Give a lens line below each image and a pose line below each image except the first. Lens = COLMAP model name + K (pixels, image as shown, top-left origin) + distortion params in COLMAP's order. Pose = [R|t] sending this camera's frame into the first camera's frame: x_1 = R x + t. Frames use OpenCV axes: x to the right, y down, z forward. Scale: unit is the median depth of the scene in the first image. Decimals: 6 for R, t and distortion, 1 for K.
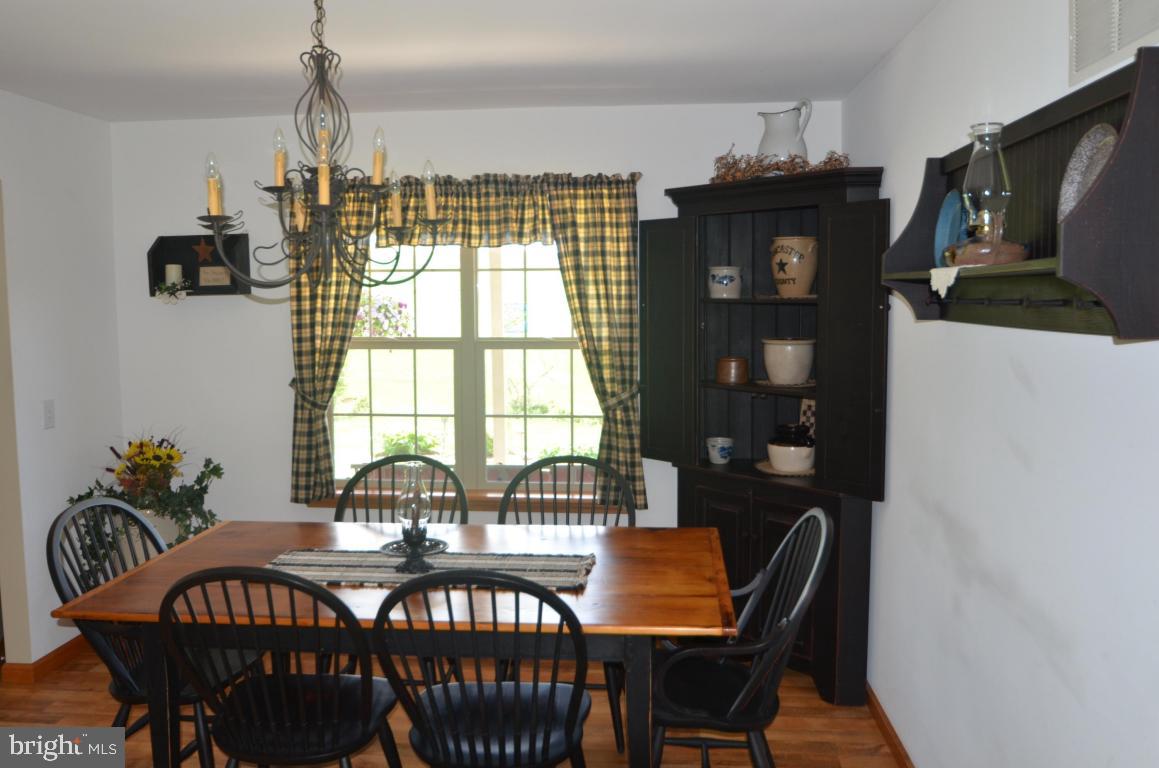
lens RADIAL K [[933.4, 0, 568.1], [0, 933.4, 382.6], [0, 0, 1]] dist [-0.068733, 0.020245]
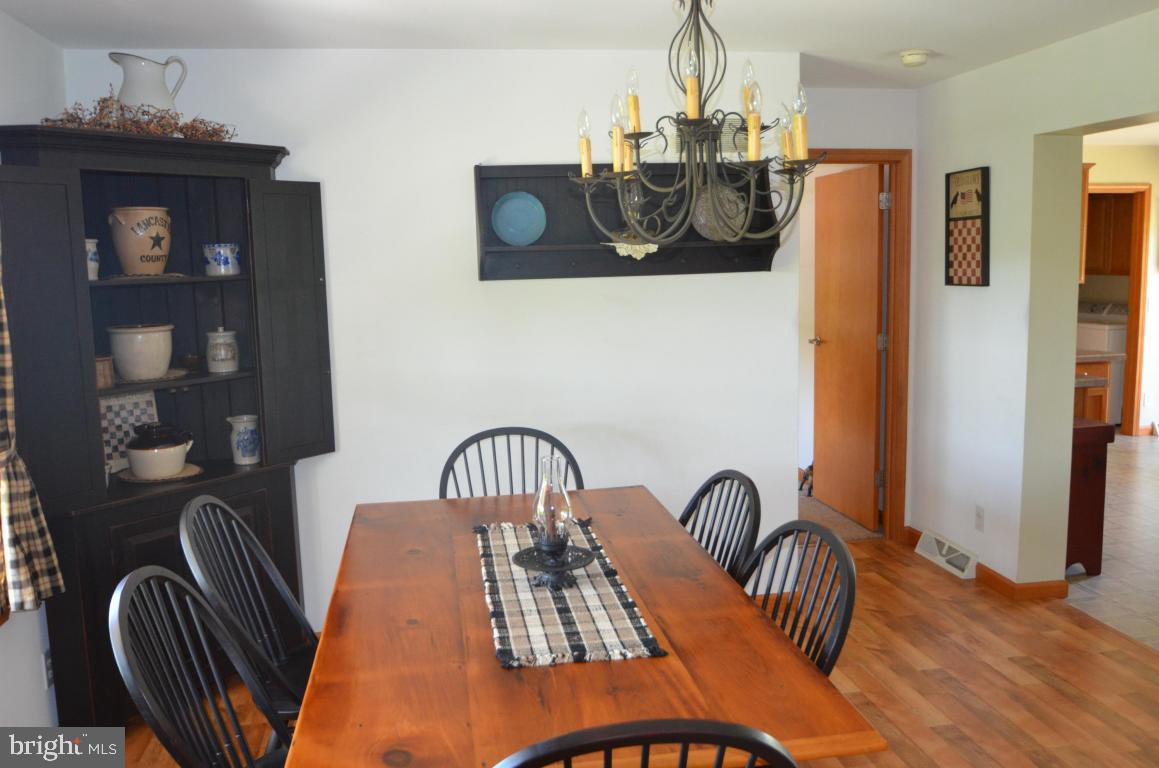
lens RADIAL K [[933.4, 0, 568.1], [0, 933.4, 382.6], [0, 0, 1]] dist [-0.068733, 0.020245]
pose [[-0.274381, -0.106245, 0.955734, -0.763324], [0.123014, 0.981834, 0.144463, -0.077596], [-0.953720, 0.157206, -0.256327, 0.940770]]
